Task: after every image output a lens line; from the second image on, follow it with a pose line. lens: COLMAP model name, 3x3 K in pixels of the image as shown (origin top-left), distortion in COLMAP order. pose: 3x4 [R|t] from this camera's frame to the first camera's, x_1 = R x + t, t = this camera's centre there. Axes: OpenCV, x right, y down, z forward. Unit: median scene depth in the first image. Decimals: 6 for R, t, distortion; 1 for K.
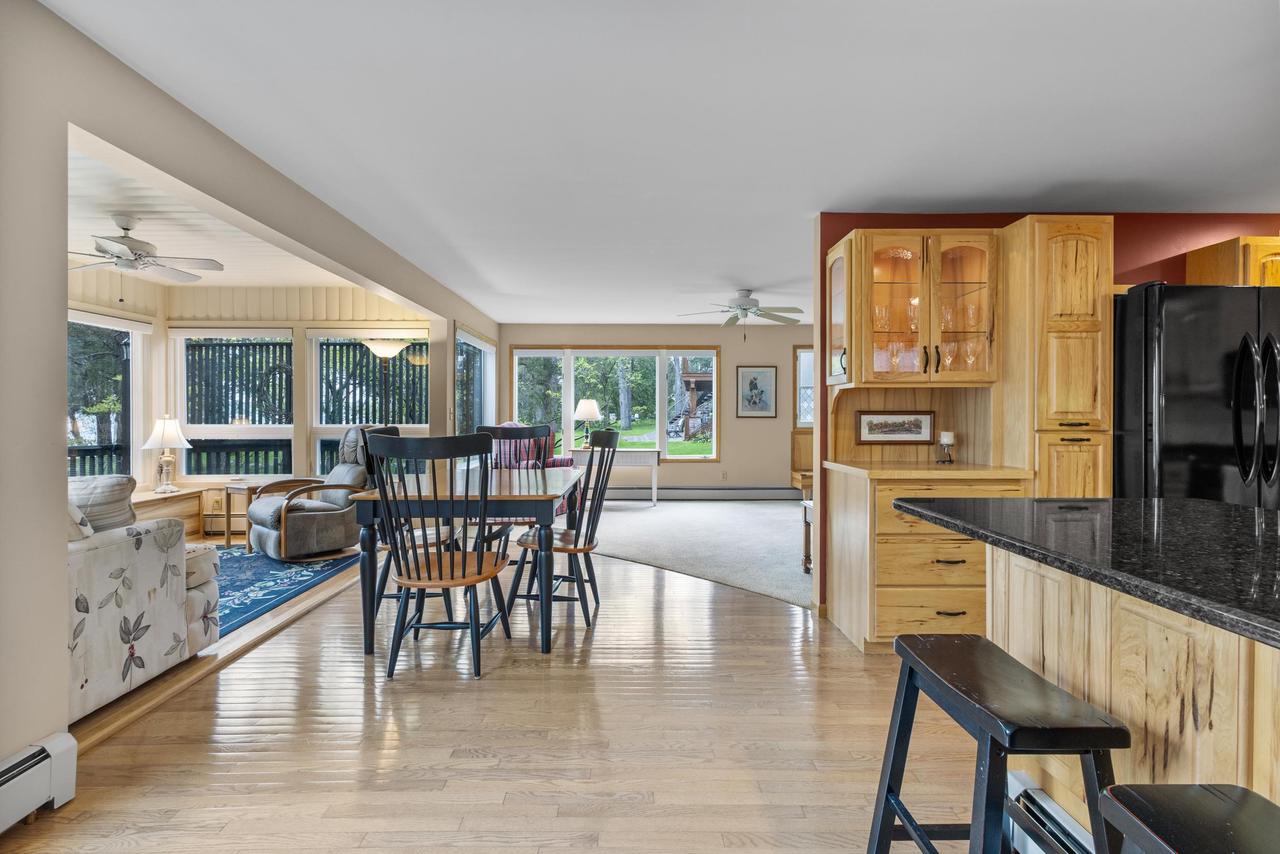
lens RADIAL K [[591.6, 0, 635.8], [0, 591.6, 420.4], [0, 0, 1]] dist [-0.000603, -0.000029]
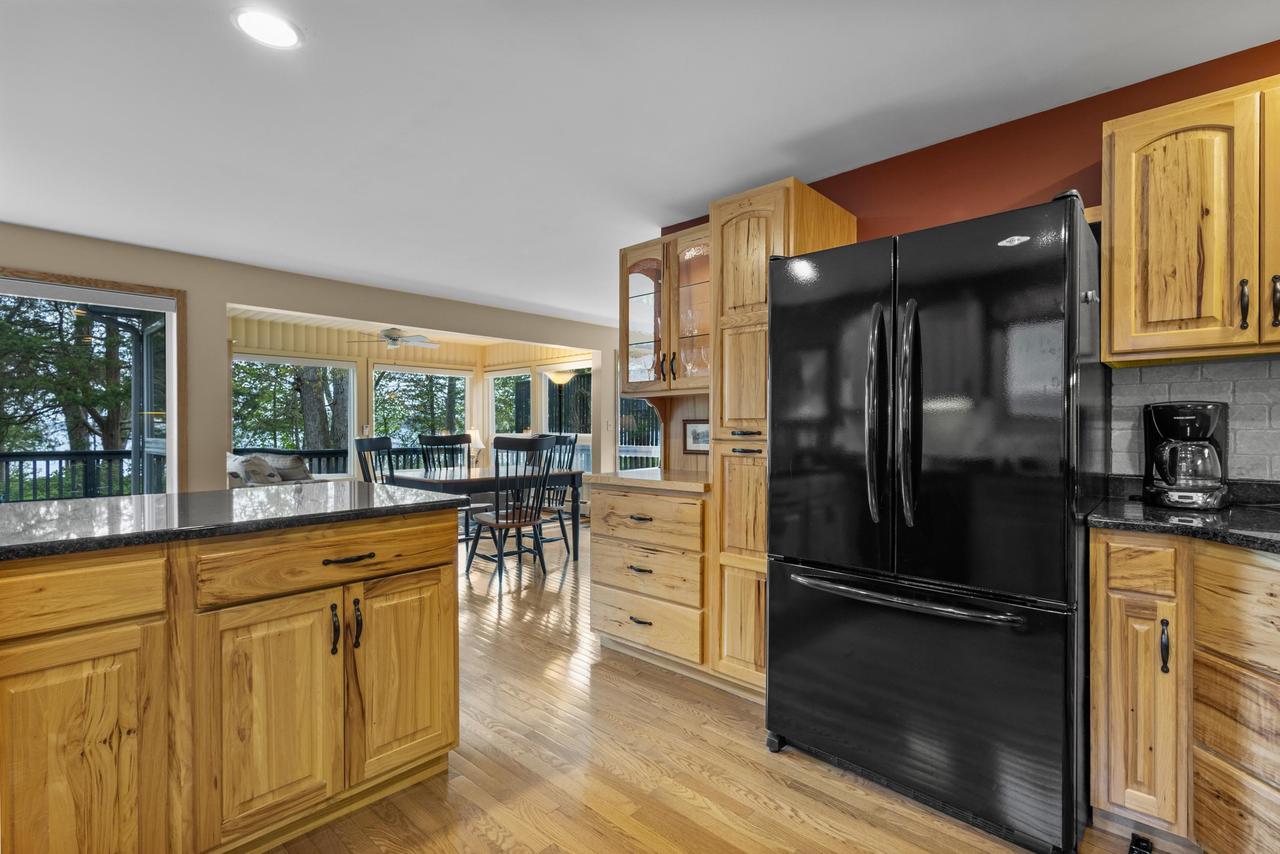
lens RADIAL K [[591.6, 0, 640.7], [0, 591.6, 428.6], [0, 0, 1]] dist [-0.000603, -0.000029]
pose [[0.727342, -0.000672, -0.686275, 1.219046], [-0.005756, 0.999958, -0.007080, 0.006938], [0.686251, 0.009099, 0.727308, 0.267795]]
